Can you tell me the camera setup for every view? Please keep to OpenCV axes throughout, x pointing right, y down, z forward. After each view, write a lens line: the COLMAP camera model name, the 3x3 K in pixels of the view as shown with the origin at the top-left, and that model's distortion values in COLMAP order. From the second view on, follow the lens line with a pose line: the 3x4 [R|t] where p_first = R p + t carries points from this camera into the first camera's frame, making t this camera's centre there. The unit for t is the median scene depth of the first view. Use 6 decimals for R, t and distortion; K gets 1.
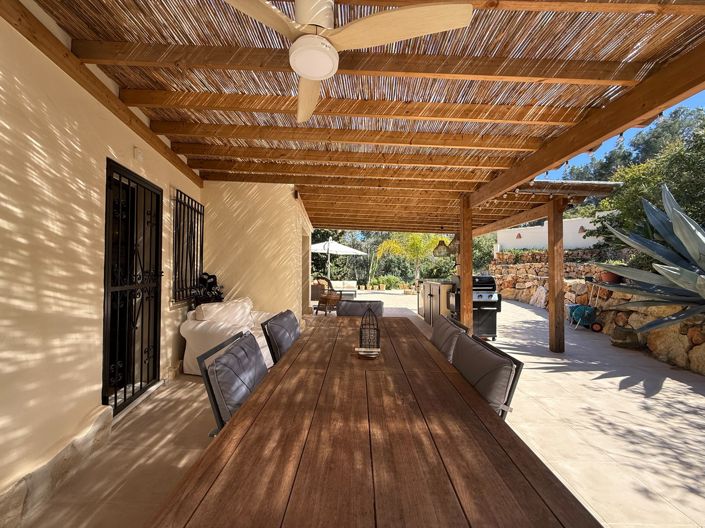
lens RADIAL K [[280.5, 0, 350.5], [0, 280.5, 263.7], [0, 0, 1]] dist [-0.000902, 0.000102]
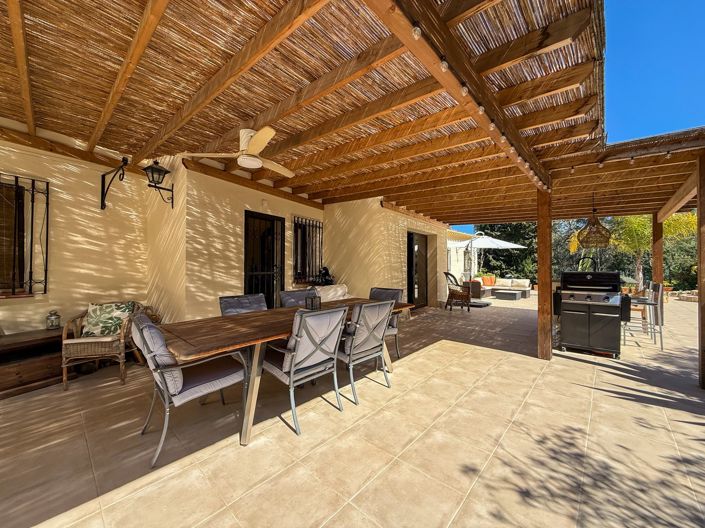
lens RADIAL K [[280.5, 0, 350.5], [0, 280.5, 263.7], [0, 0, 1]] dist [-0.000902, 0.000102]
pose [[0.754456, -0.007493, -0.656308, 1.099434], [0.012511, 0.999917, 0.002967, 0.023875], [0.656231, -0.010450, 0.754487, -0.065933]]
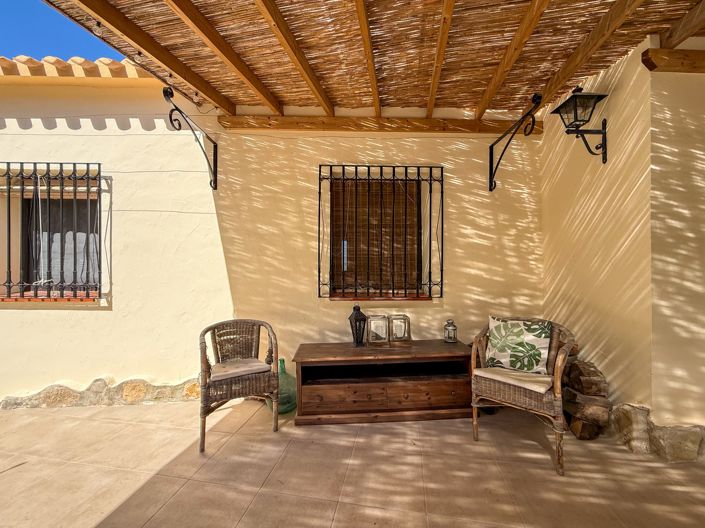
lens RADIAL K [[280.5, 0, 350.5], [0, 280.5, 263.7], [0, 0, 1]] dist [-0.000902, 0.000102]
pose [[-0.167448, -0.010120, -0.985829, 0.218761], [0.020779, 0.999689, -0.013792, 0.021489], [0.985662, -0.022794, -0.167186, -0.202599]]
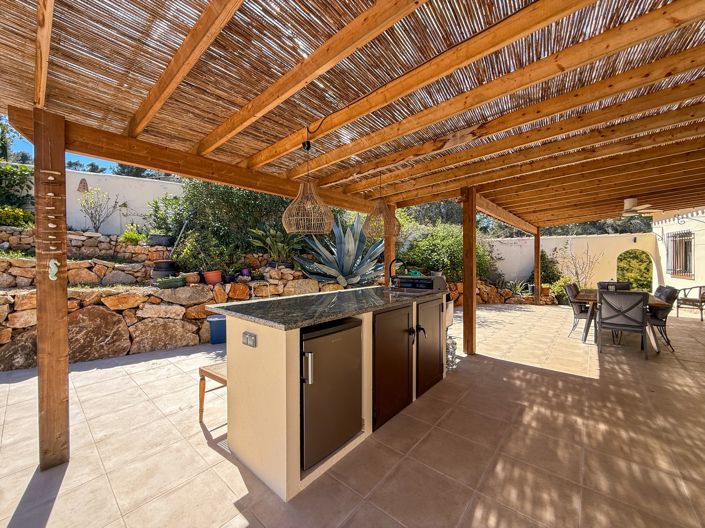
lens RADIAL K [[280.5, 0, 350.5], [0, 280.5, 263.7], [0, 0, 1]] dist [-0.000902, 0.000102]
pose [[-0.772566, -0.006760, 0.634899, 0.265263], [-0.010852, 0.999938, -0.002558, 0.039276], [-0.634842, -0.008866, -0.772591, 4.099830]]
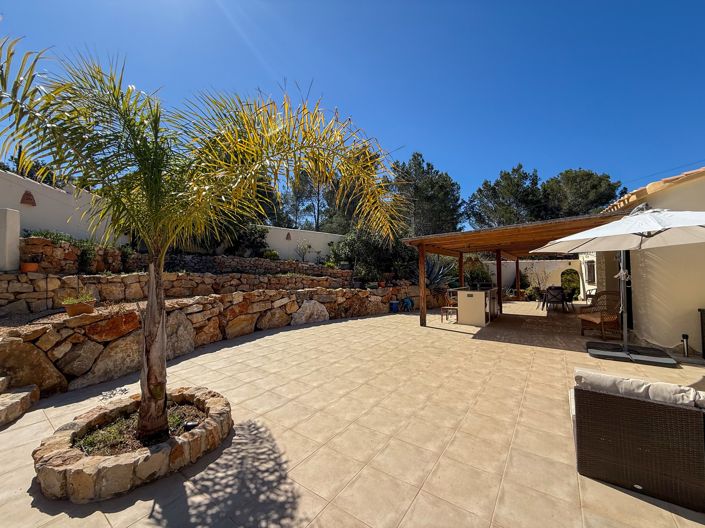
lens RADIAL K [[280.5, 0, 350.5], [0, 280.5, 263.7], [0, 0, 1]] dist [-0.000902, 0.000102]
pose [[-0.823741, 0.021346, 0.566564, 0.204139], [-0.008058, 0.998749, -0.049344, 0.037212], [-0.566908, -0.045212, -0.822539, 7.693273]]
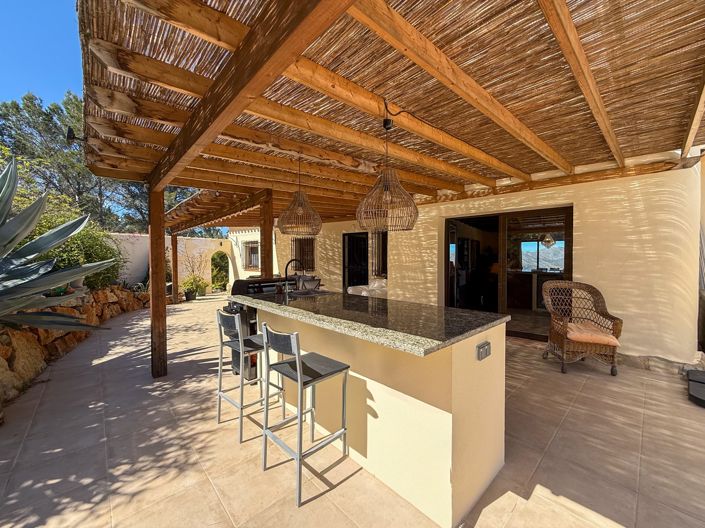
lens RADIAL K [[280.5, 0, 350.5], [0, 280.5, 263.7], [0, 0, 1]] dist [-0.000902, 0.000102]
pose [[-0.716833, 0.012365, -0.697135, 1.824615], [0.012743, 0.999908, 0.004633, 0.024579], [0.697128, -0.005563, -0.716925, 3.930457]]
